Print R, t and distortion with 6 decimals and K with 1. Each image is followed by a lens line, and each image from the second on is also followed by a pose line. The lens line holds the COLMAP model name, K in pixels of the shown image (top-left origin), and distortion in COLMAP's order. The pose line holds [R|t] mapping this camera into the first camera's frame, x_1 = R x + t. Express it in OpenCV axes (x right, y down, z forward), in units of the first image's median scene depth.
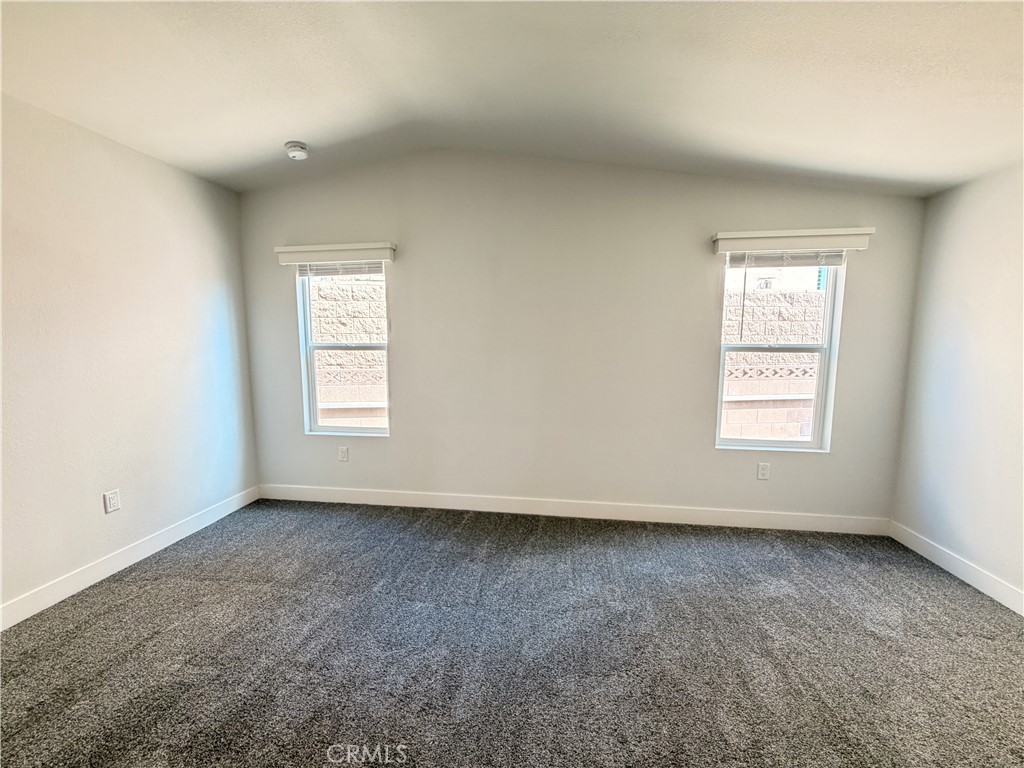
lens RADIAL K [[408.6, 0, 508.6], [0, 408.6, 384.7], [0, 0, 1]] dist [-0.000266, 0.000109]
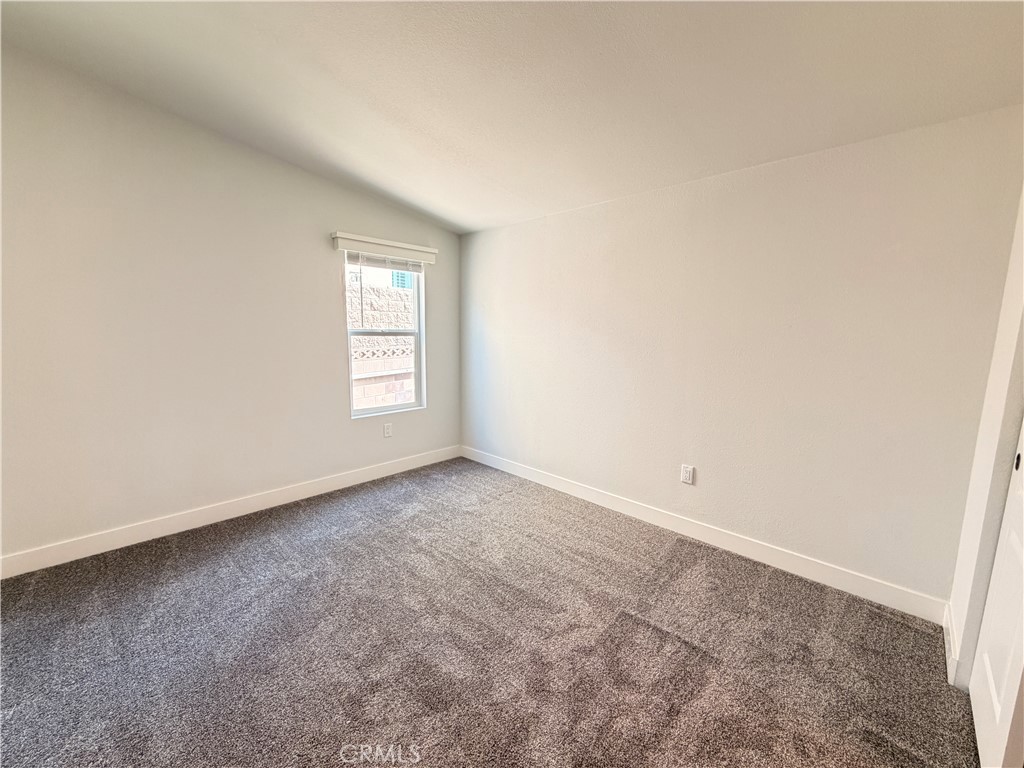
lens RADIAL K [[408.6, 0, 508.6], [0, 408.6, 384.7], [0, 0, 1]] dist [-0.000266, 0.000109]
pose [[0.591342, -0.102576, 0.799870, -0.174770], [0.076108, 0.994549, 0.071275, 0.010891], [-0.802821, 0.018729, 0.595926, -0.064995]]
